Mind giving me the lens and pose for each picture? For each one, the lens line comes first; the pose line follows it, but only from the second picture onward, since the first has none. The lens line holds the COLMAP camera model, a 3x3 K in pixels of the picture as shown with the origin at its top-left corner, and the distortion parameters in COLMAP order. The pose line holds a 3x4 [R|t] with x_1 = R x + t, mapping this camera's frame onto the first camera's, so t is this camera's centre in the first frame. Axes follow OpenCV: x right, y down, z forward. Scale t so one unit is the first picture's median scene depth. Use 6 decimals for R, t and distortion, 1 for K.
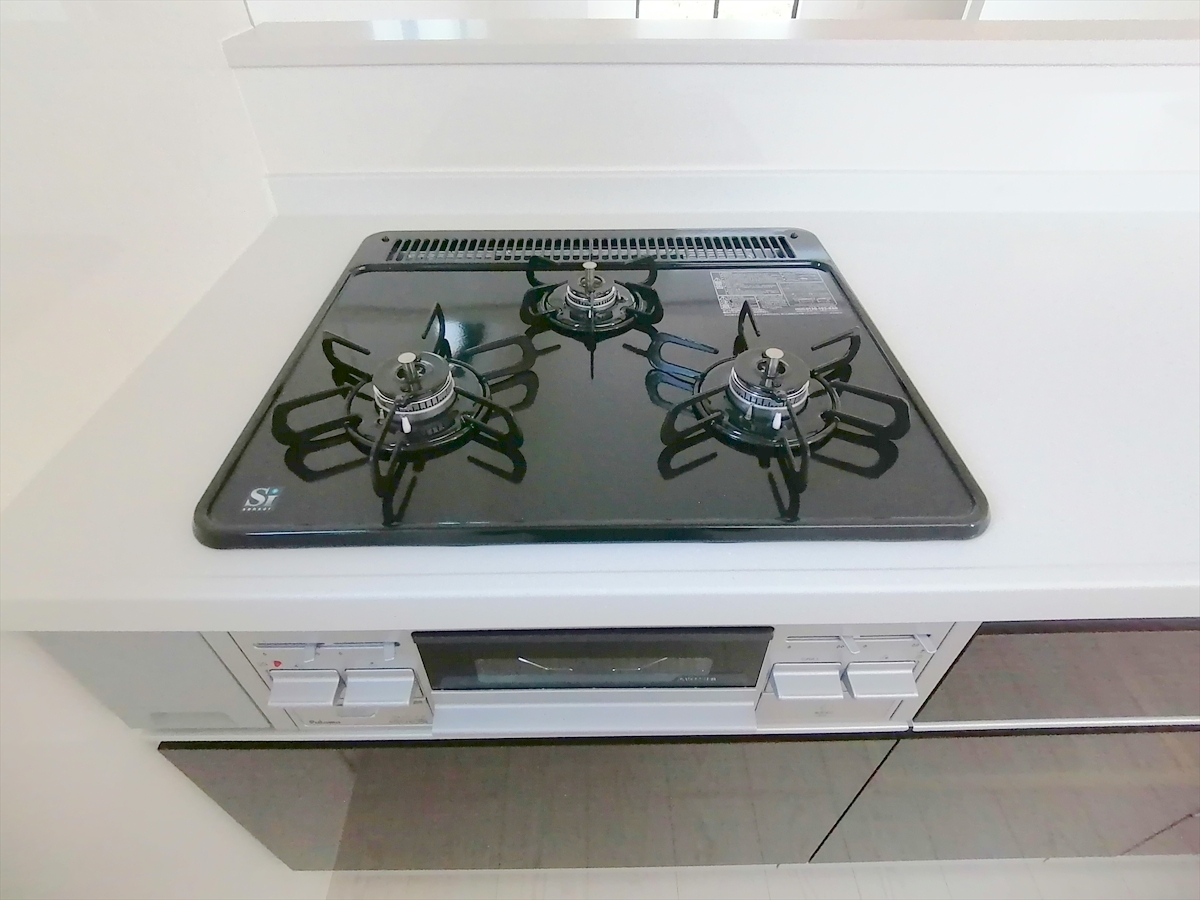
lens RADIAL K [[605.7, 0, 594.8], [0, 605.7, 441.7], [0, 0, 1]] dist [0.002075, -0.005392]
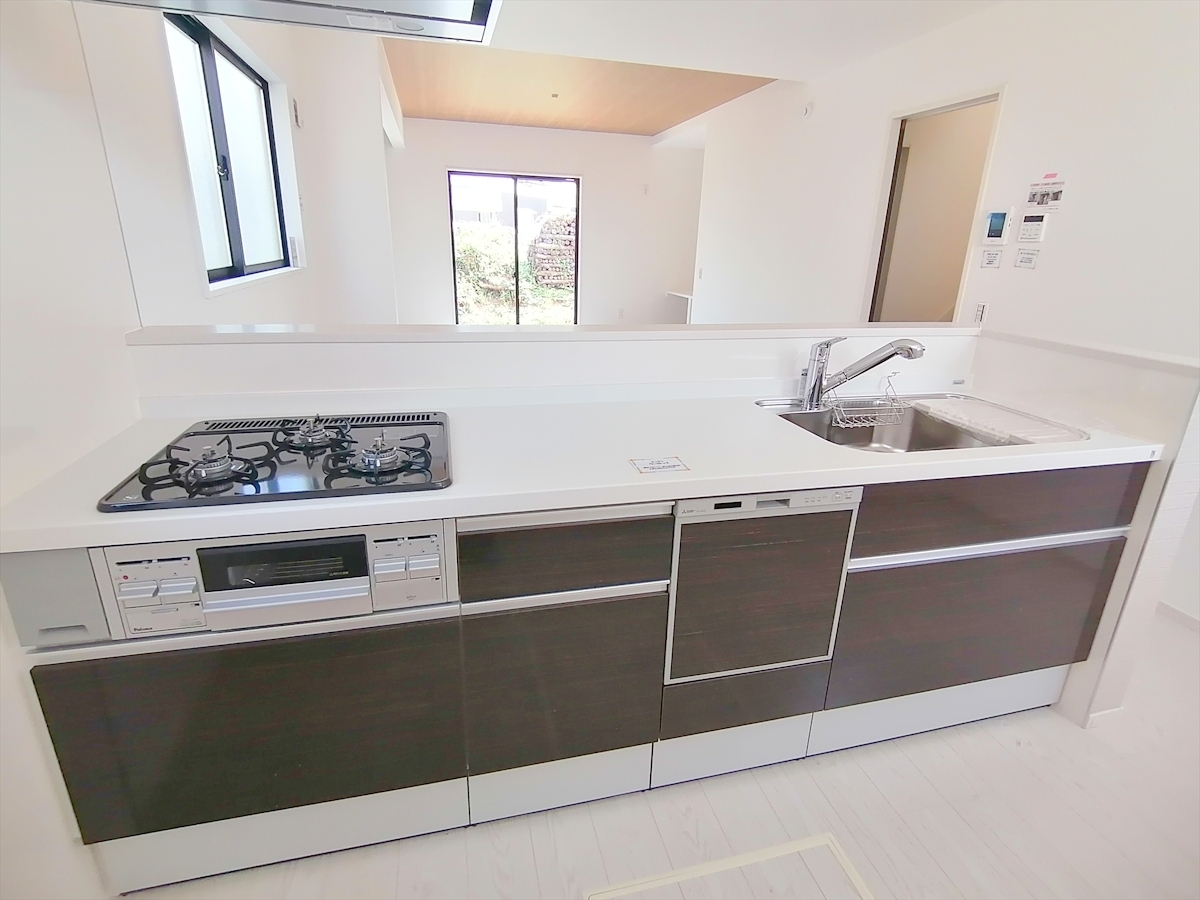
lens RADIAL K [[605.7, 0, 590.2], [0, 605.7, 452.1], [0, 0, 1]] dist [0.002075, -0.005392]
pose [[0.973940, -0.054931, 0.220053, 0.543569], [0.135546, 0.918872, -0.370541, 0.838765], [-0.181846, 0.390712, 0.902372, -1.210342]]
